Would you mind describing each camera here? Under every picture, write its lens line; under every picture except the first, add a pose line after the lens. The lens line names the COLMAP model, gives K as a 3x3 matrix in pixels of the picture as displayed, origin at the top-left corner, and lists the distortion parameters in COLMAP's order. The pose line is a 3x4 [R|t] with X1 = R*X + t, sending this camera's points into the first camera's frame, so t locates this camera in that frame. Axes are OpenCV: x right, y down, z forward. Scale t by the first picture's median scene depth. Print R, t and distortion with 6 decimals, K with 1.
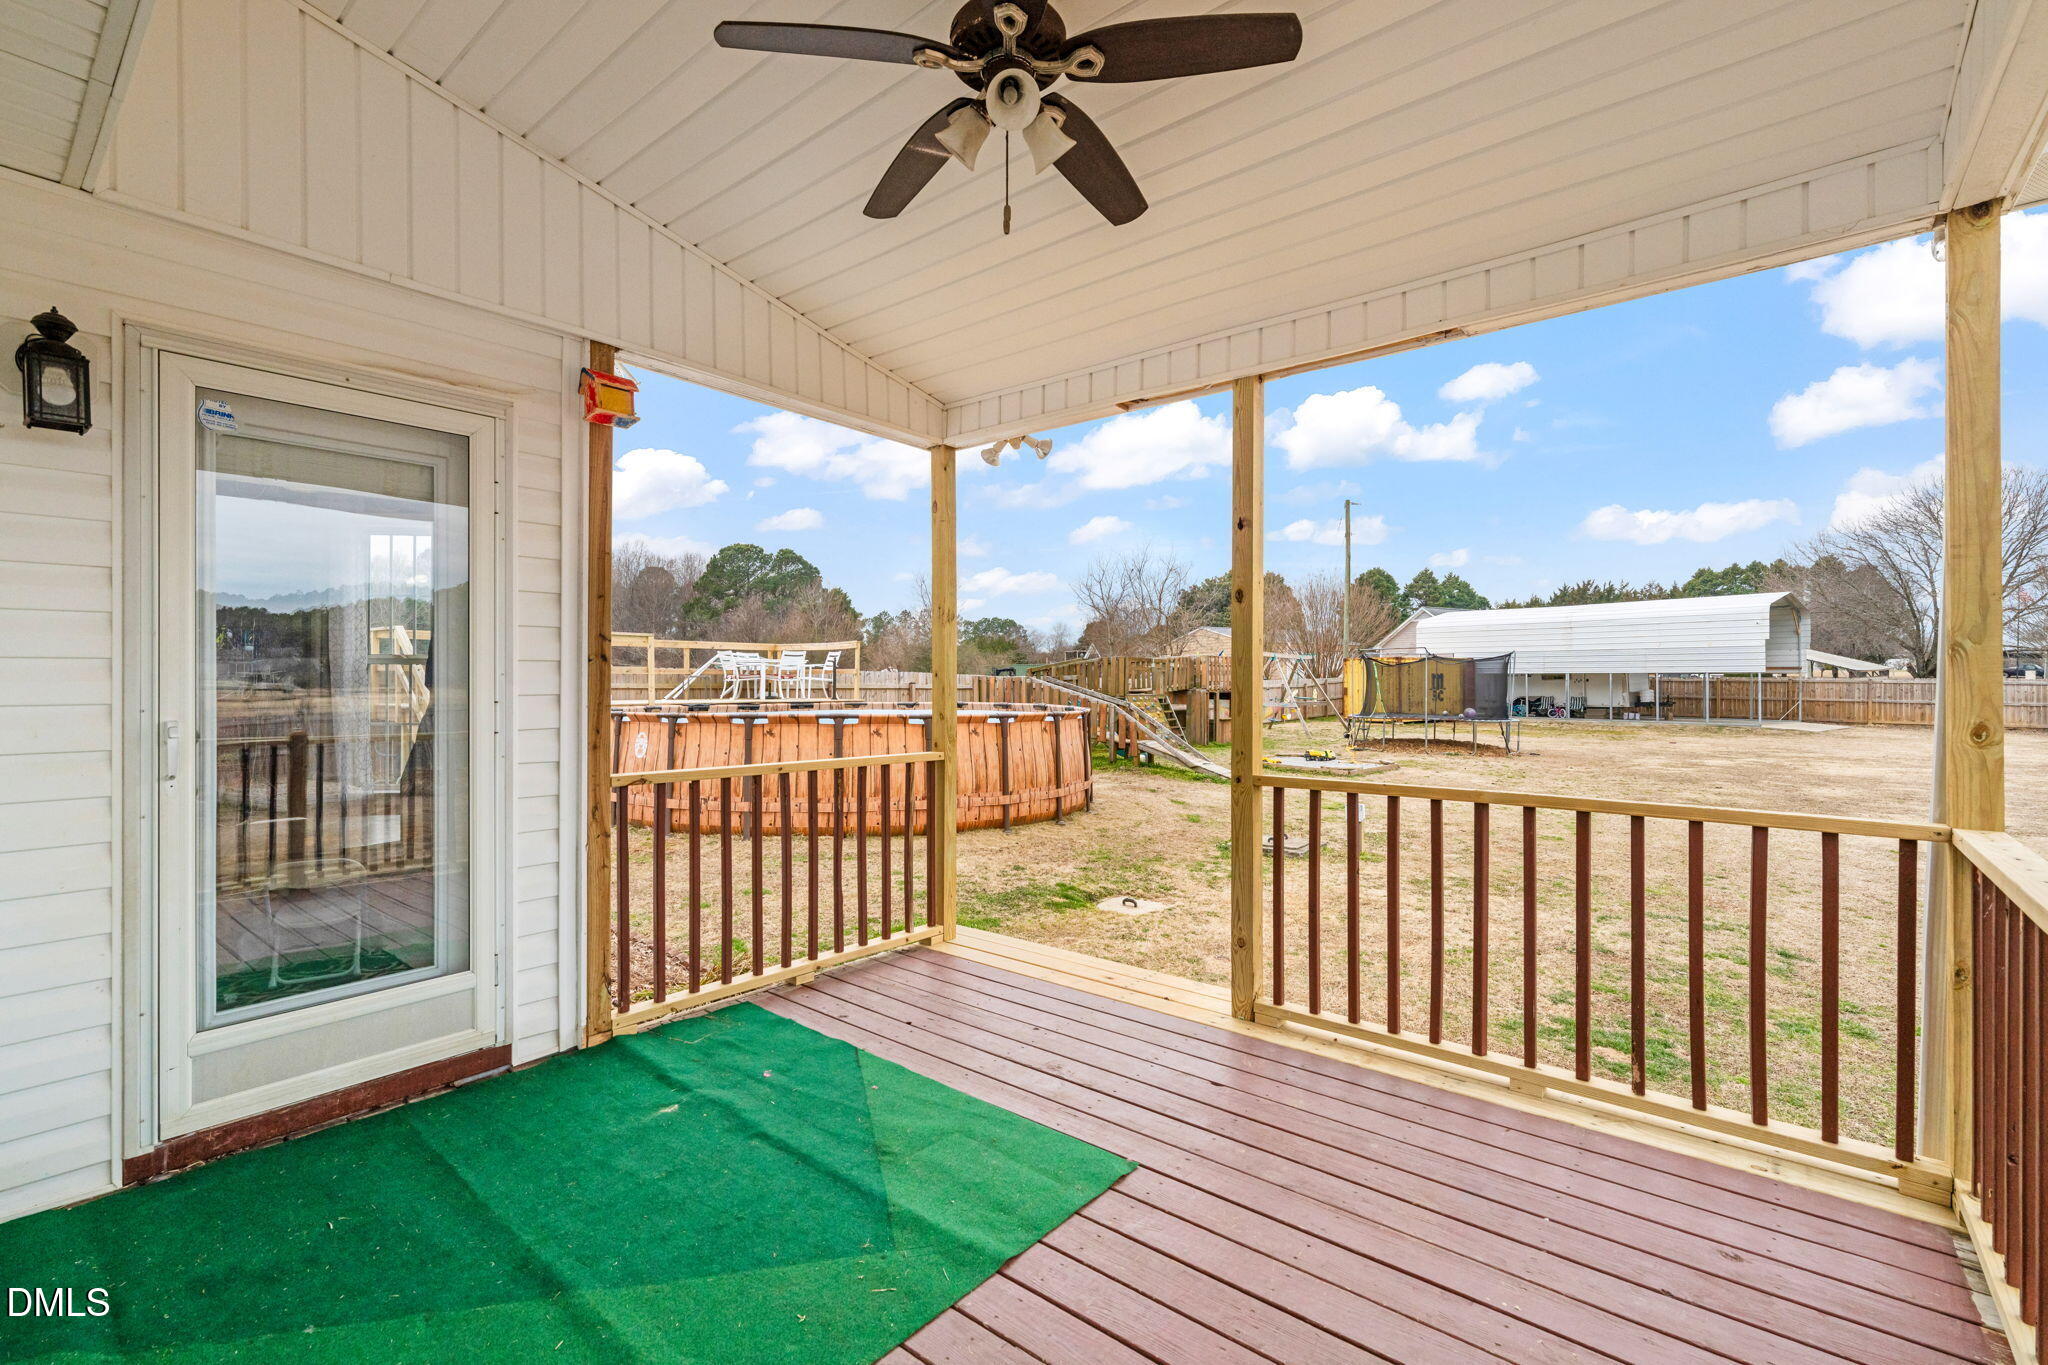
lens RADIAL K [[921.2, 0, 1011.8], [0, 921.2, 675.3], [0, 0, 1]] dist [0.000597, 0.000644]
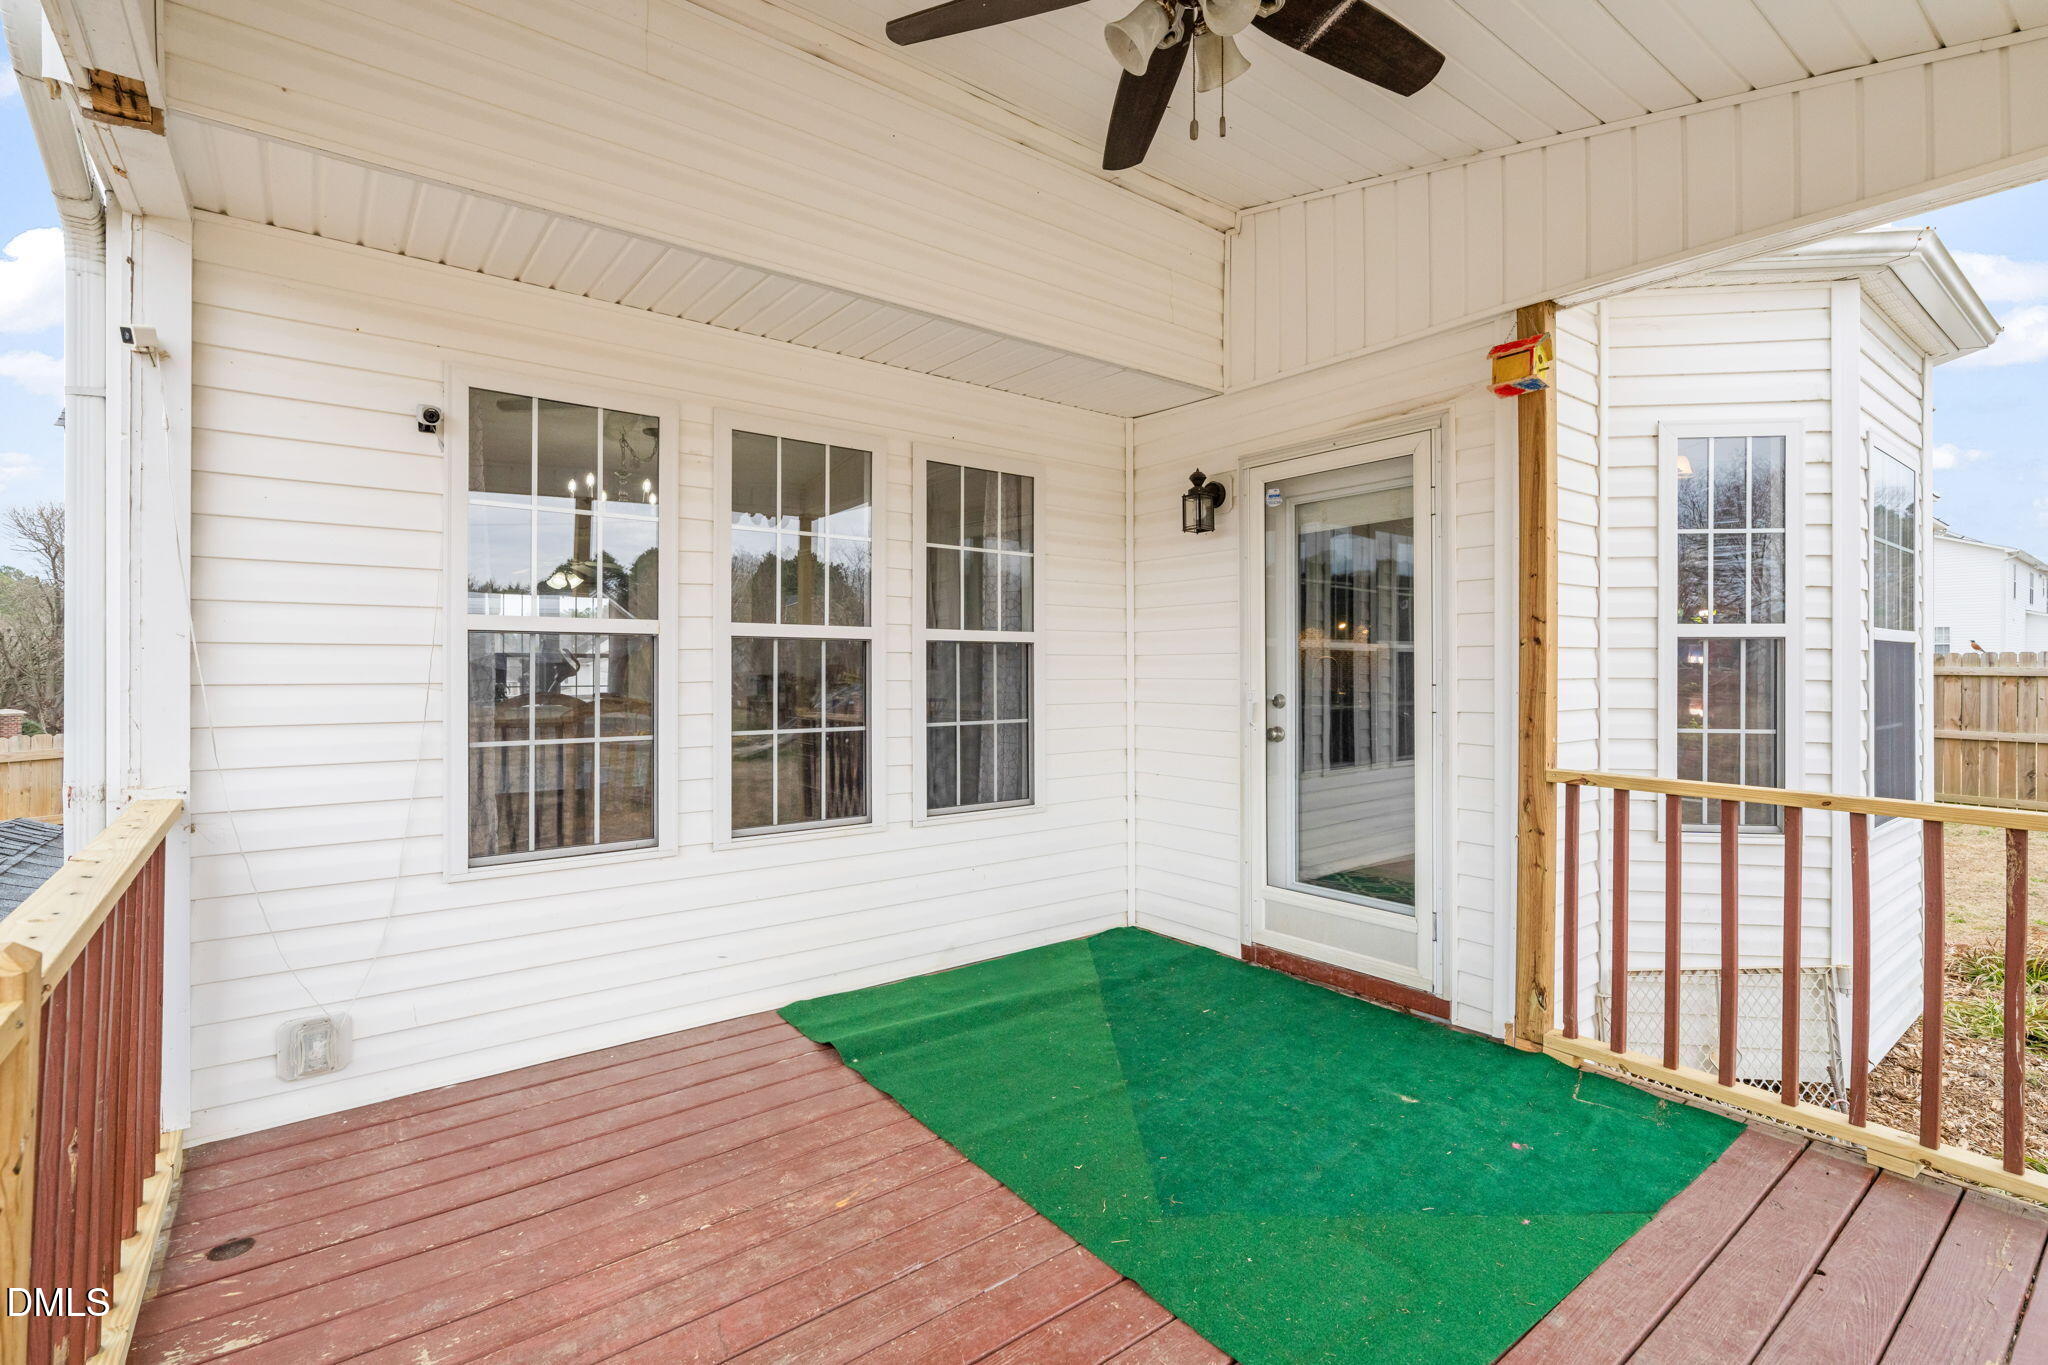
lens RADIAL K [[921.2, 0, 1011.8], [0, 921.2, 675.3], [0, 0, 1]] dist [0.000597, 0.000644]
pose [[-0.218703, 0.004927, -0.975779, 0.626661], [-0.002714, 0.999980, 0.005657, 0.012031], [0.975788, 0.003886, -0.218685, 0.737963]]
